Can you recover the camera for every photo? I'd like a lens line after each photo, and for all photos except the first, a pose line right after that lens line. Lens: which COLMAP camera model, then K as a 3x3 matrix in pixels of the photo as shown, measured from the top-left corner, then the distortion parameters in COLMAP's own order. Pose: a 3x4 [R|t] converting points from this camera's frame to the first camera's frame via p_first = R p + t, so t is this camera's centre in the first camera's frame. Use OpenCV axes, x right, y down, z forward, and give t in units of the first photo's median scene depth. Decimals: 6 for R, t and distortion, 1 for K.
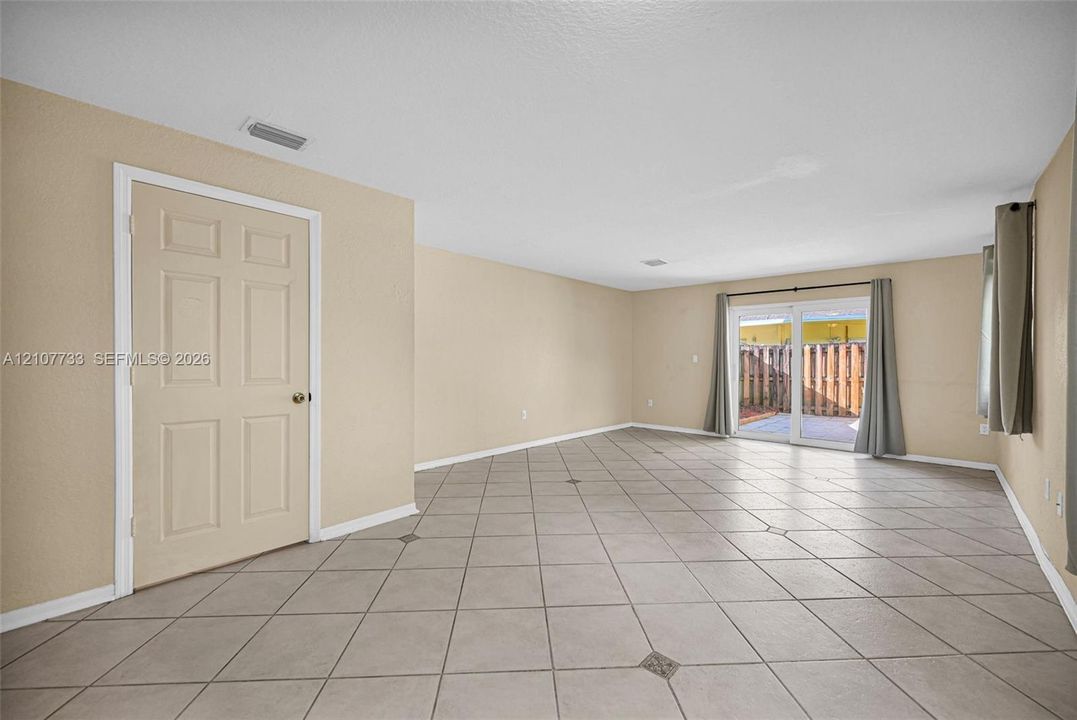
lens RADIAL K [[436.2, 0, 538.9], [0, 436.2, 362.6], [0, 0, 1]] dist [-0.000376, -0.000439]
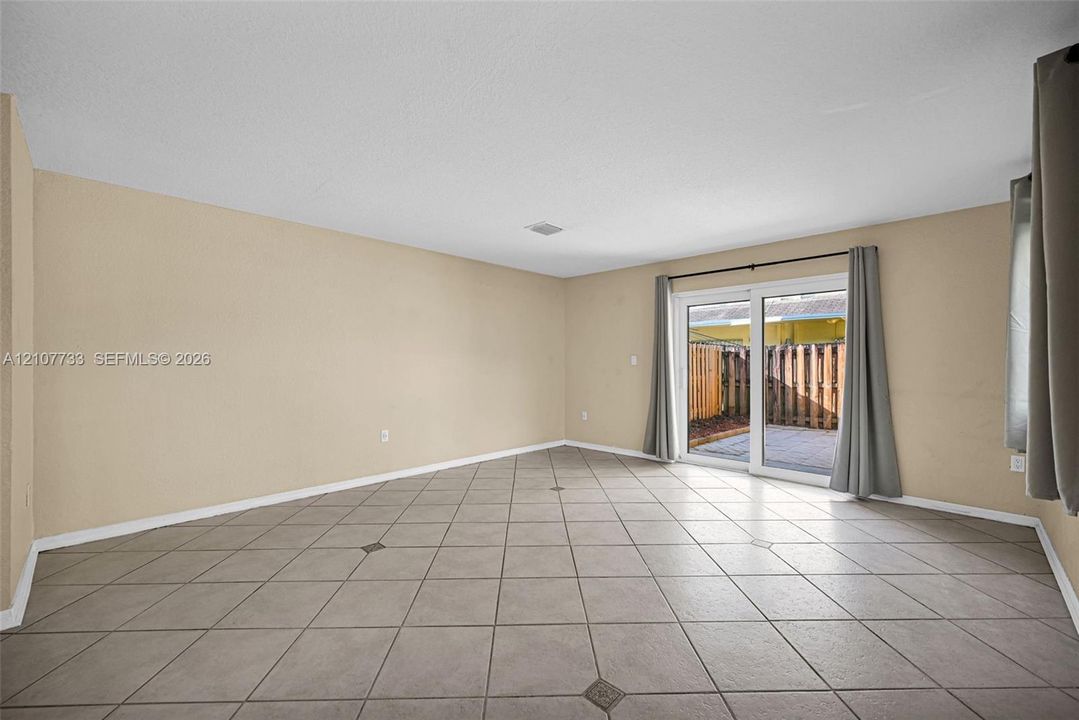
lens RADIAL K [[437.1, 0, 538.9], [0, 437.1, 361.9], [0, 0, 1]] dist [0.000743, 0.000554]
pose [[0.999452, -0.001043, -0.033084, 0.201991], [0.000708, 0.999948, -0.010157, 0.001024], [0.033093, 0.010128, 0.999401, 0.197386]]
